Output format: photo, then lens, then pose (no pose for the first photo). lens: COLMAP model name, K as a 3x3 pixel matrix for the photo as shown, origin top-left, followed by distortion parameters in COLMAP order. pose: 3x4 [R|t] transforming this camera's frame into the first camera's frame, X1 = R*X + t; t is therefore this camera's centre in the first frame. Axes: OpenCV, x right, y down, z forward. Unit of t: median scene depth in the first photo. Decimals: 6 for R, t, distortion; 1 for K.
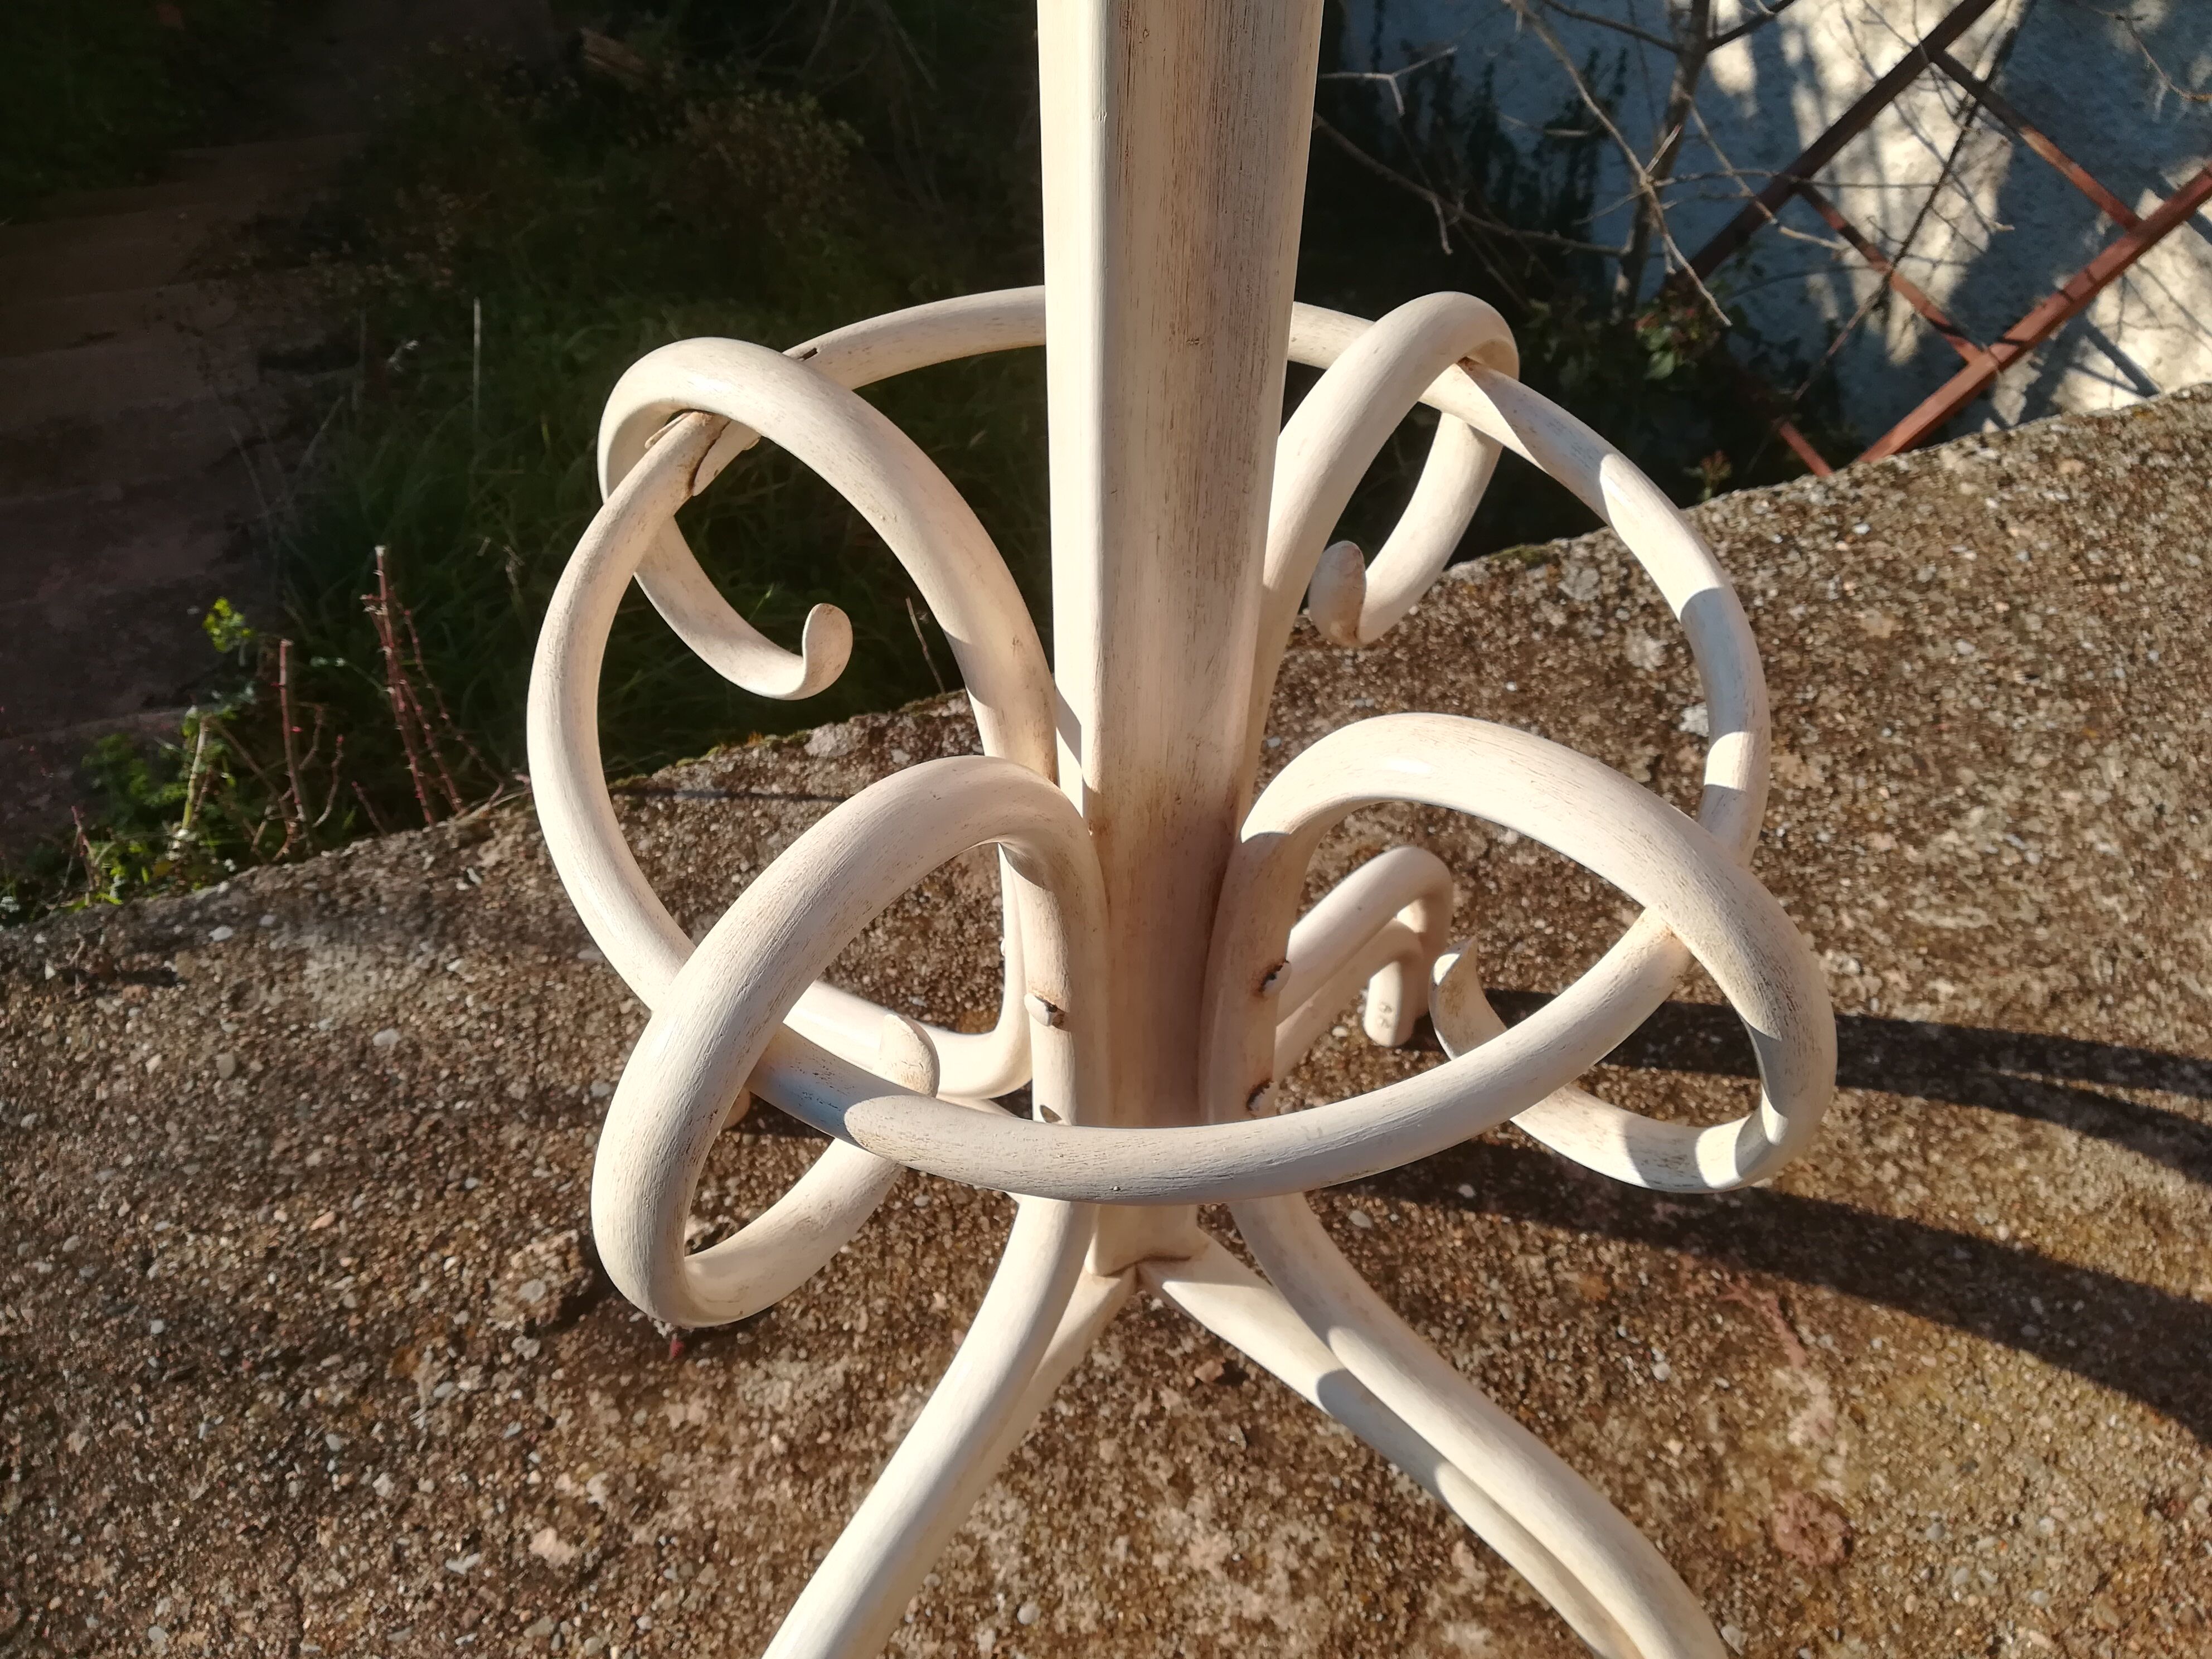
lens RADIAL K [[1762.0, 0, 1106.0], [0, 1762.0, 829.5], [0, 0, 1]] dist [0.070915, -0.093448]
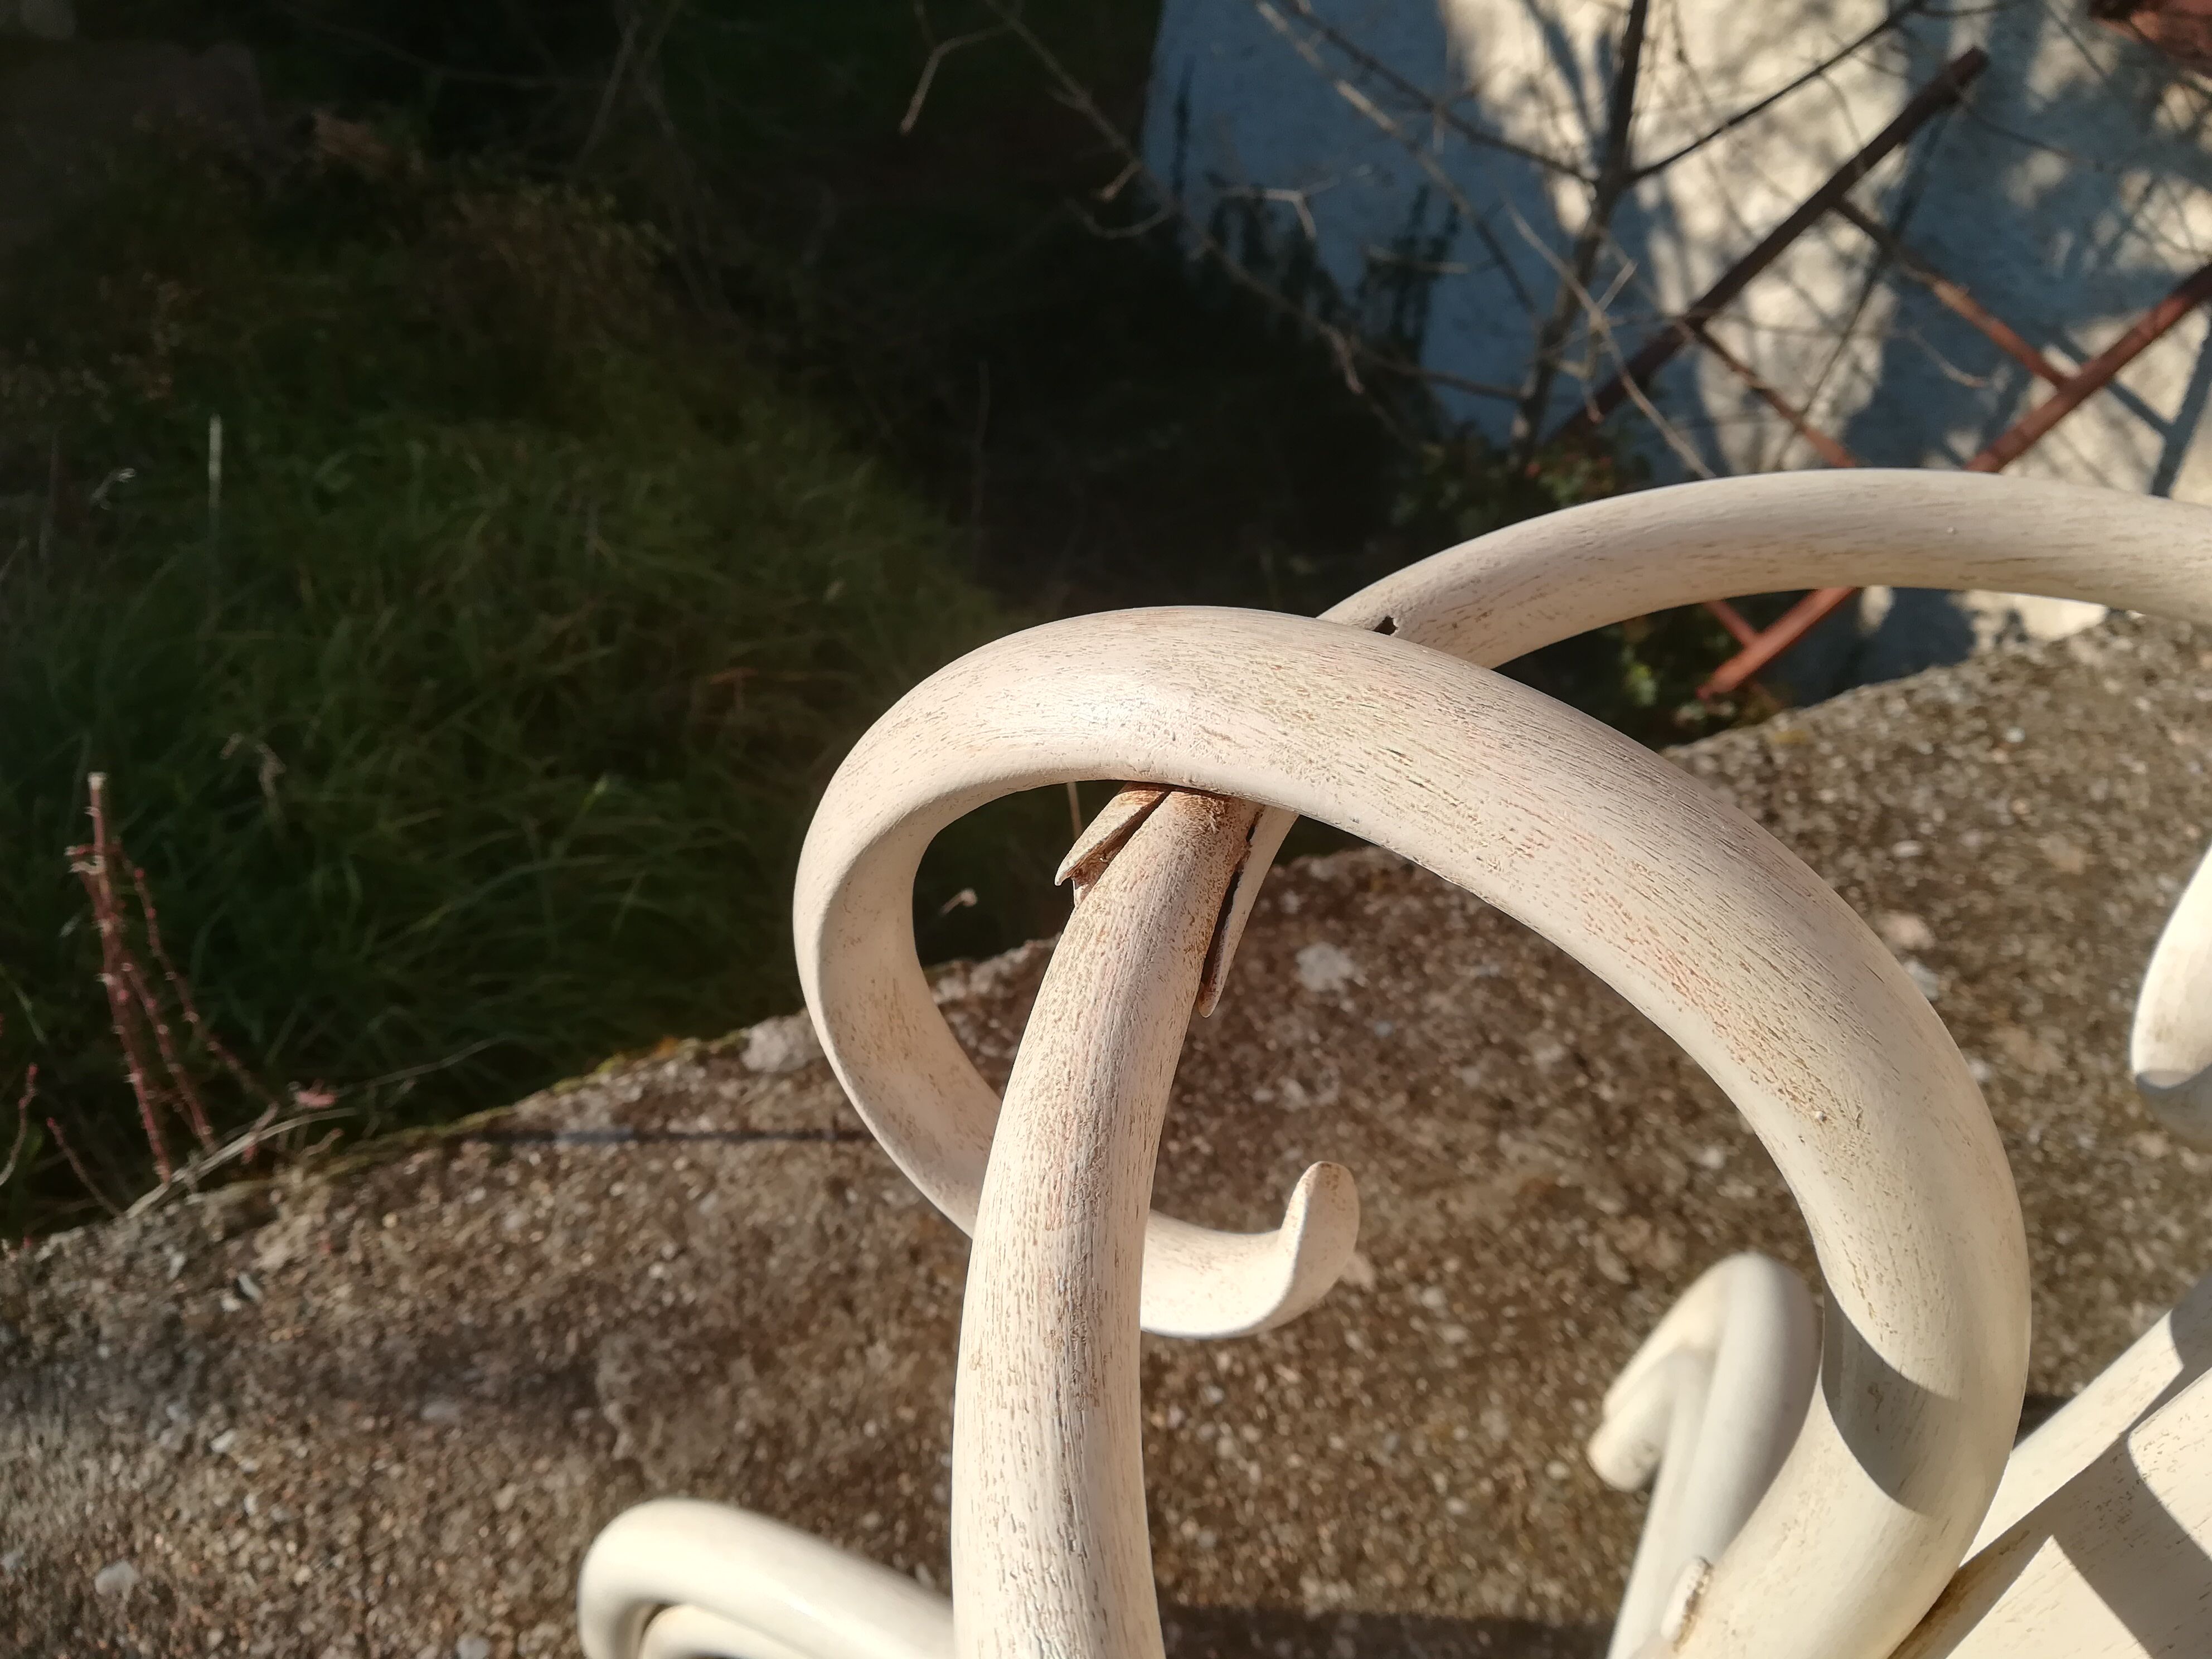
lens RADIAL K [[1749.8, 0, 1106.0], [0, 1749.8, 829.5], [0, 0, 1]] dist [0.027828, -0.050572]
pose [[0.986605, -0.013432, 0.162575, -0.142807], [0.023455, 0.997929, -0.059891, -0.094276], [-0.161434, 0.062902, 0.984877, 0.289063]]
